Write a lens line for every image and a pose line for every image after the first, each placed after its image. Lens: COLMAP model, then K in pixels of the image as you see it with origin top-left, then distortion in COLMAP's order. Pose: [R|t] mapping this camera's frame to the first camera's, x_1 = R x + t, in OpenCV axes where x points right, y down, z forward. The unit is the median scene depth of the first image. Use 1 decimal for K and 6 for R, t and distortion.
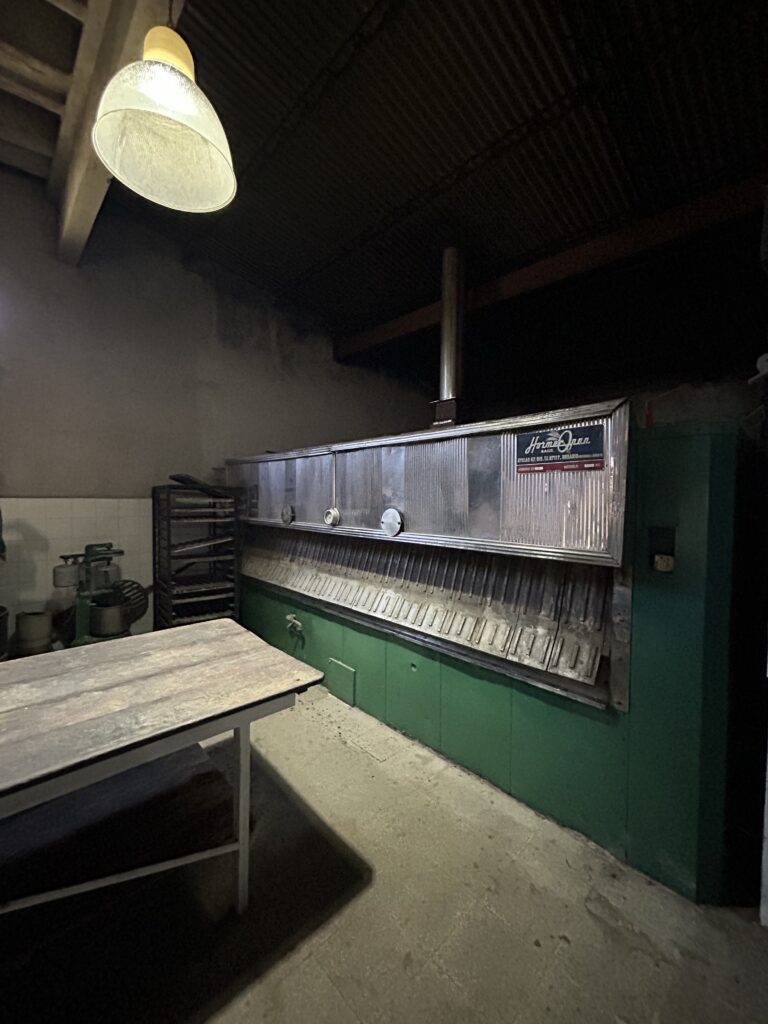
lens RADIAL K [[416.1, 0, 381.1], [0, 416.1, 512.1], [0, 0, 1]] dist [-0.002613, 0.001364]
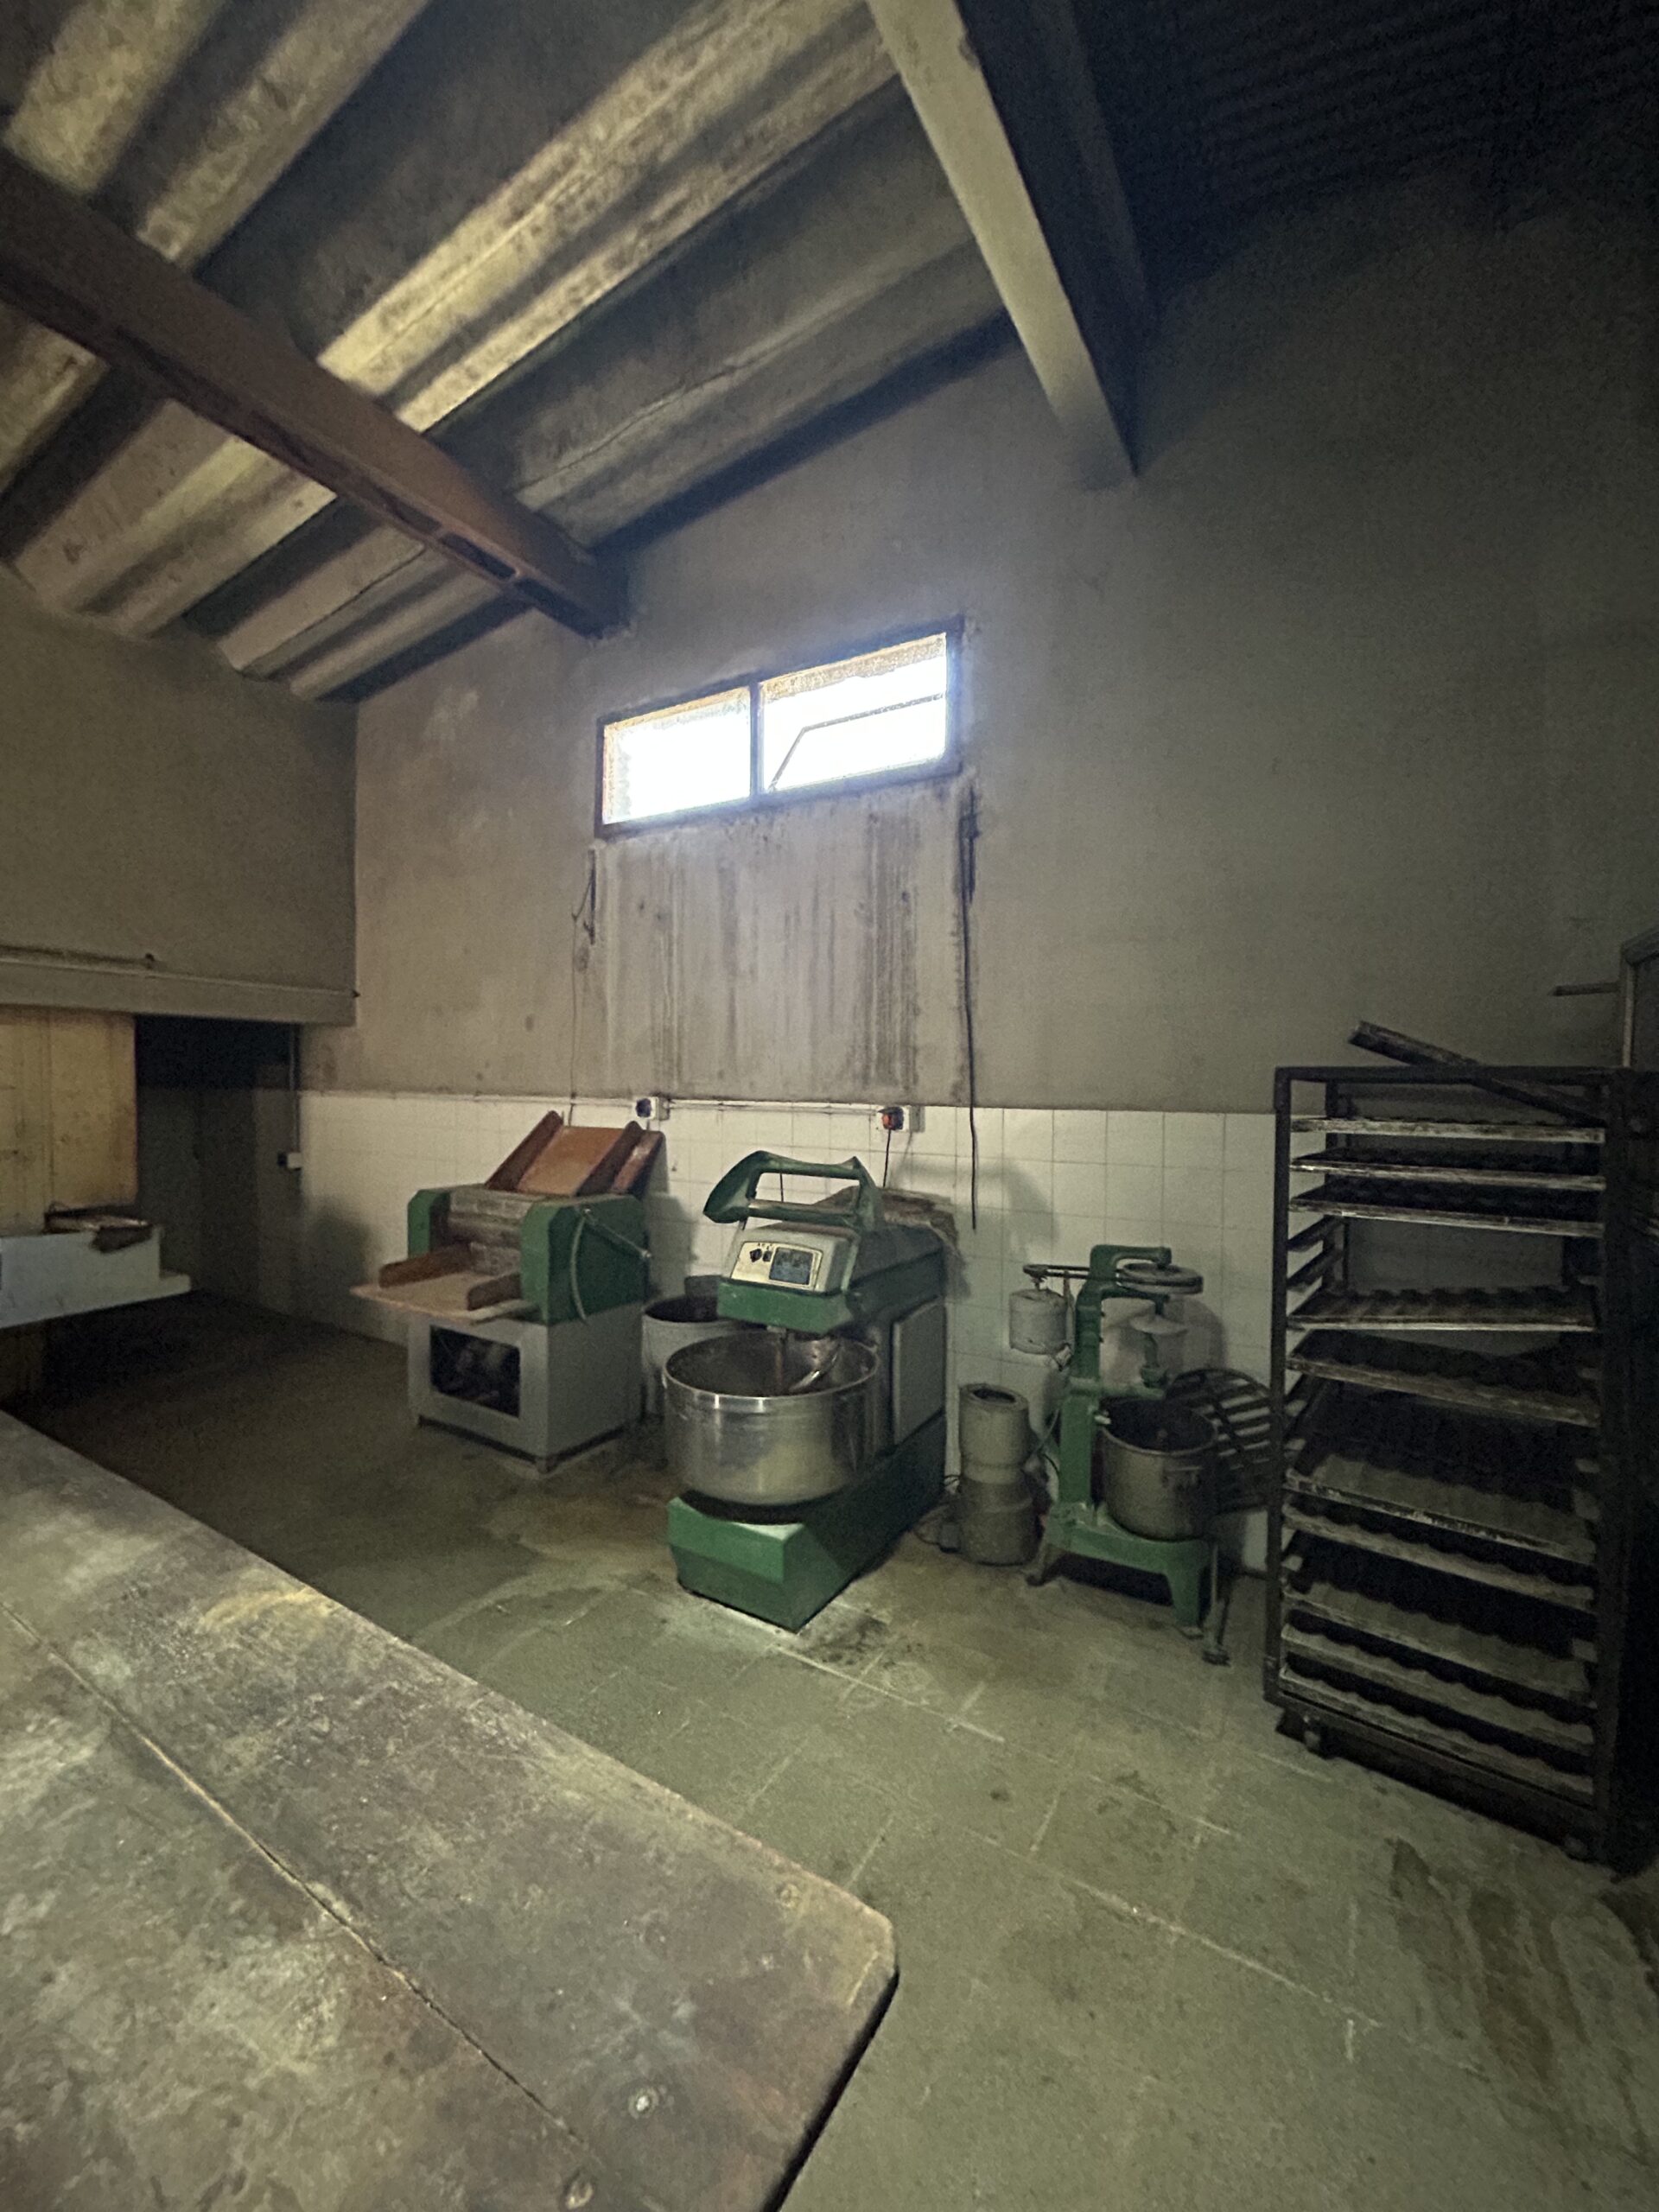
lens RADIAL K [[898.9, 0, 827.7], [0, 898.9, 1102.5], [0, 0, 1]] dist [-0.002613, 0.001364]
pose [[0.269238, 0.008979, -0.963032, -0.042293], [-0.038833, 0.999245, -0.001540, -0.033321], [0.962290, 0.037812, 0.269383, 0.605108]]
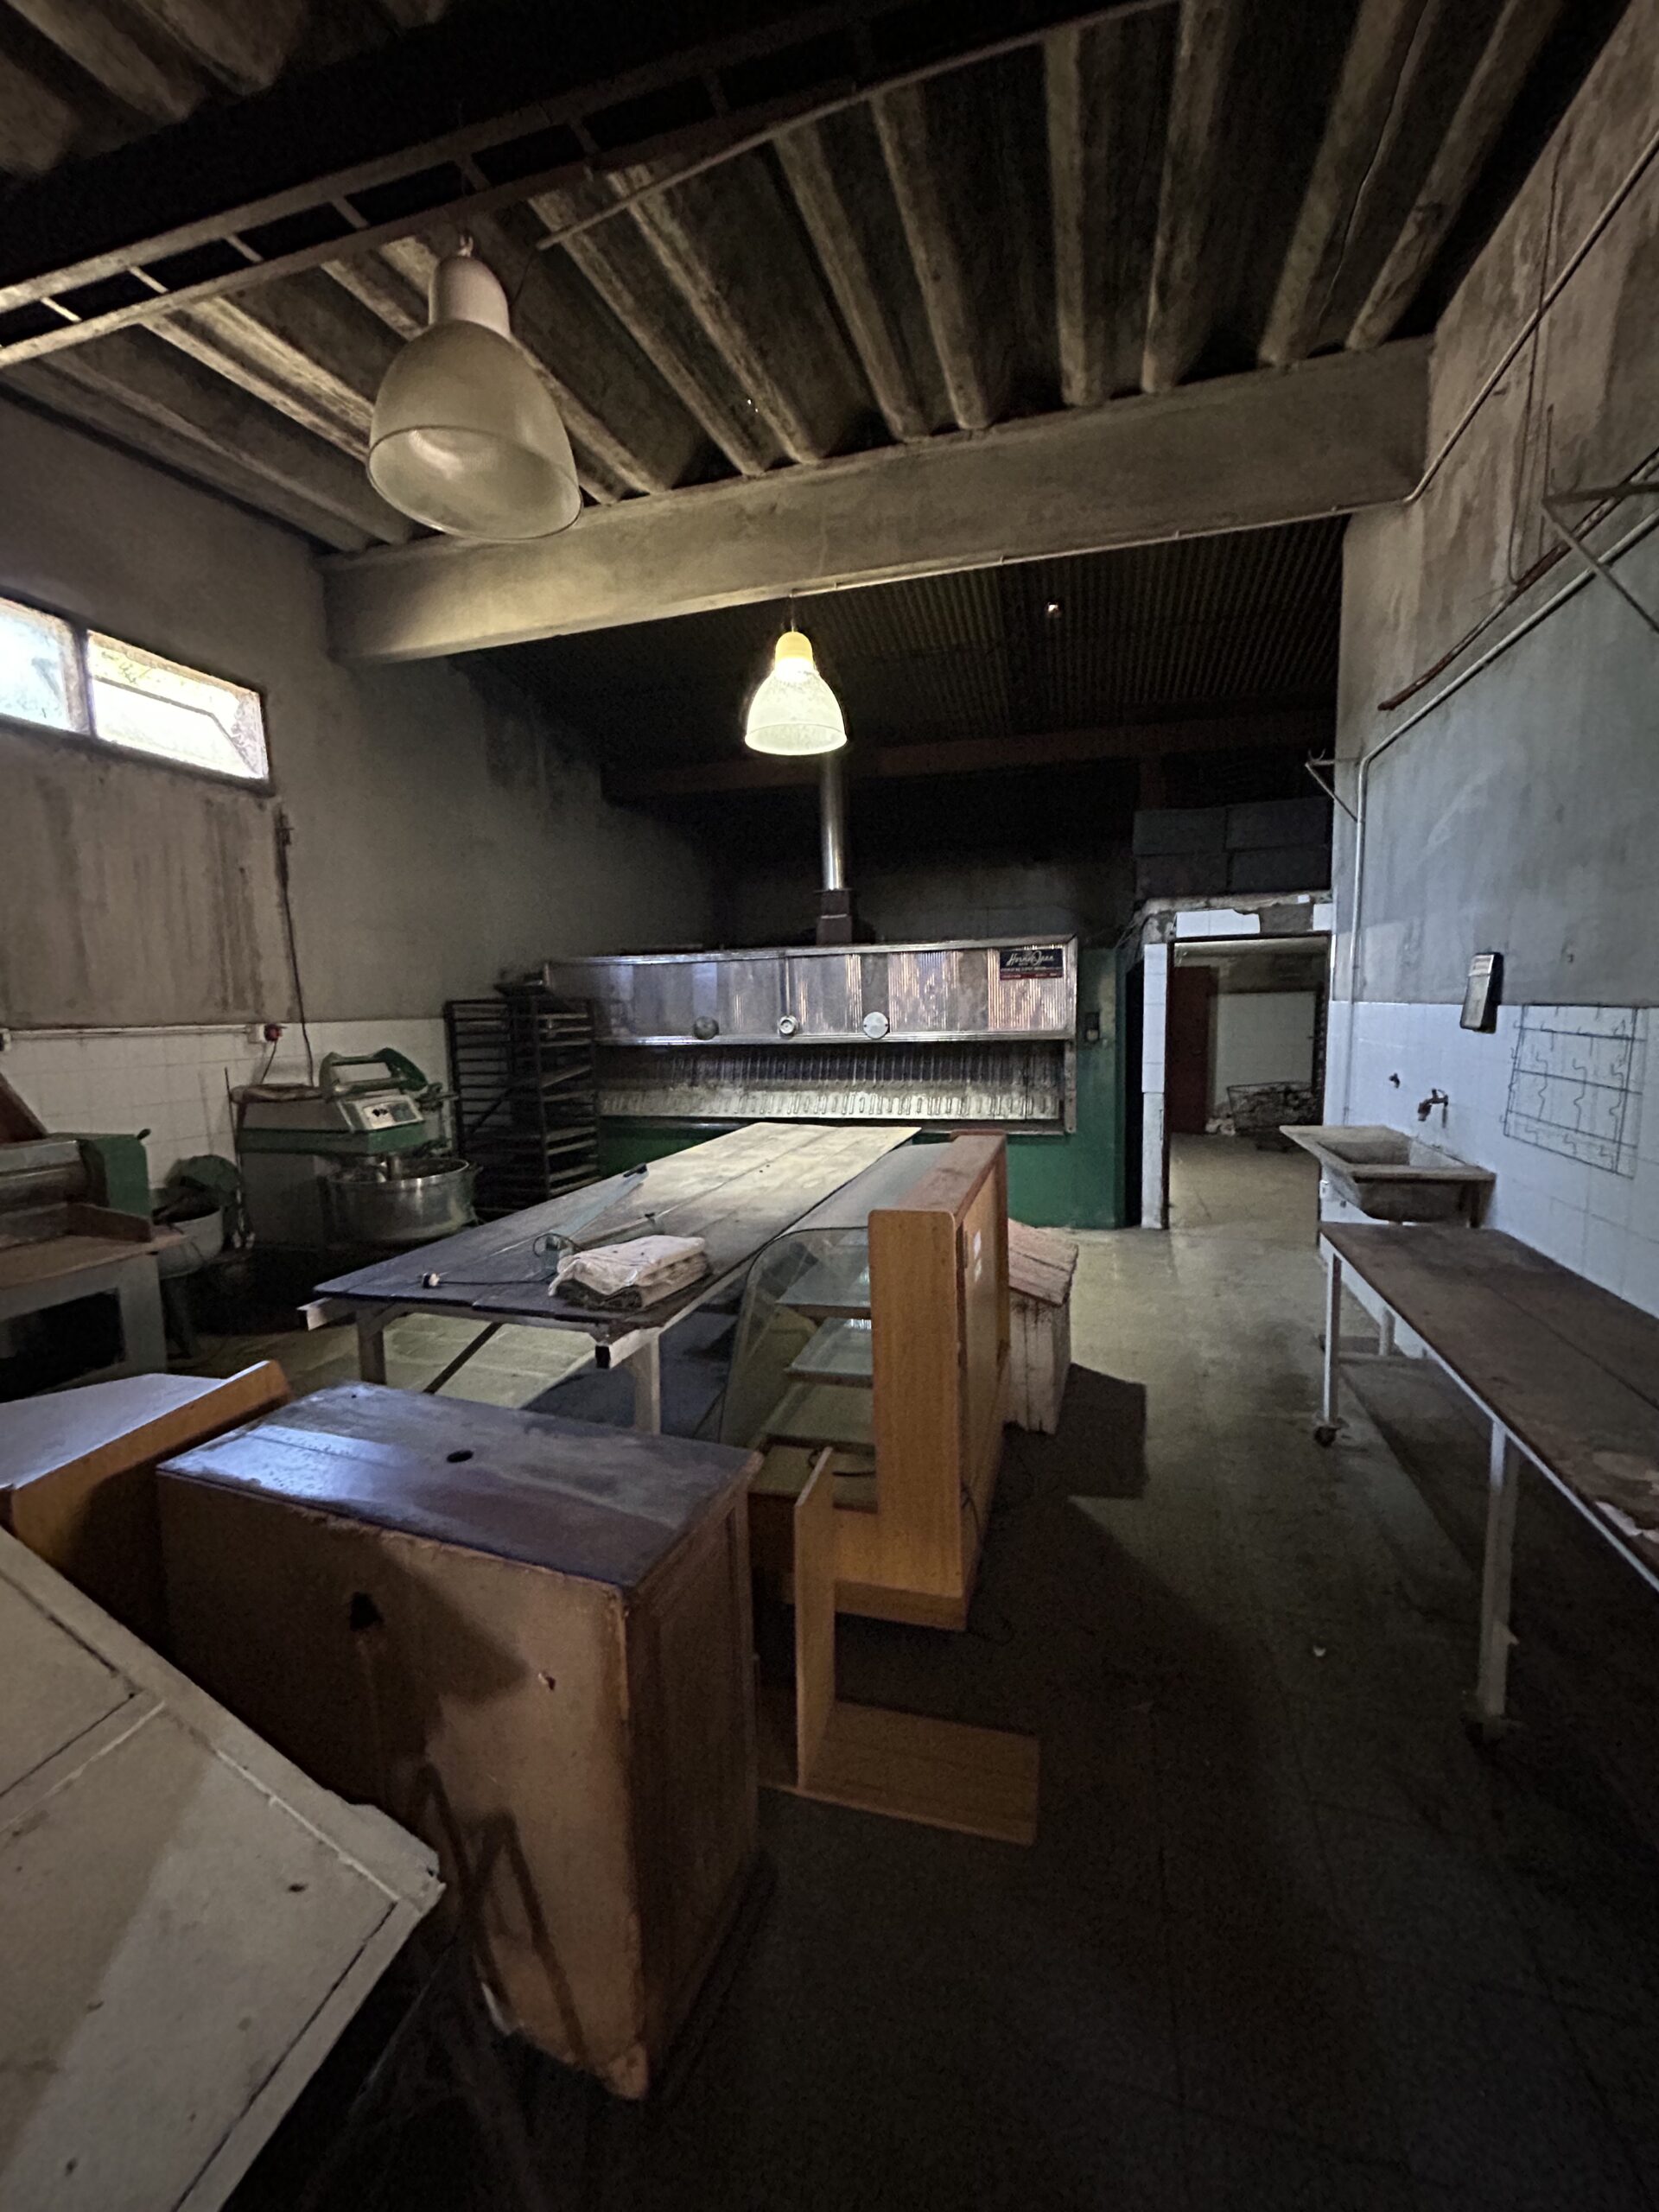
lens RADIAL K [[898.9, 0, 835.2], [0, 898.9, 1105.9], [0, 0, 1]] dist [-0.002613, 0.001364]
pose [[0.860491, -0.090623, 0.501340, -0.940664], [0.053172, 0.994653, 0.088531, 0.016433], [-0.506683, -0.049523, 0.860709, -0.728388]]
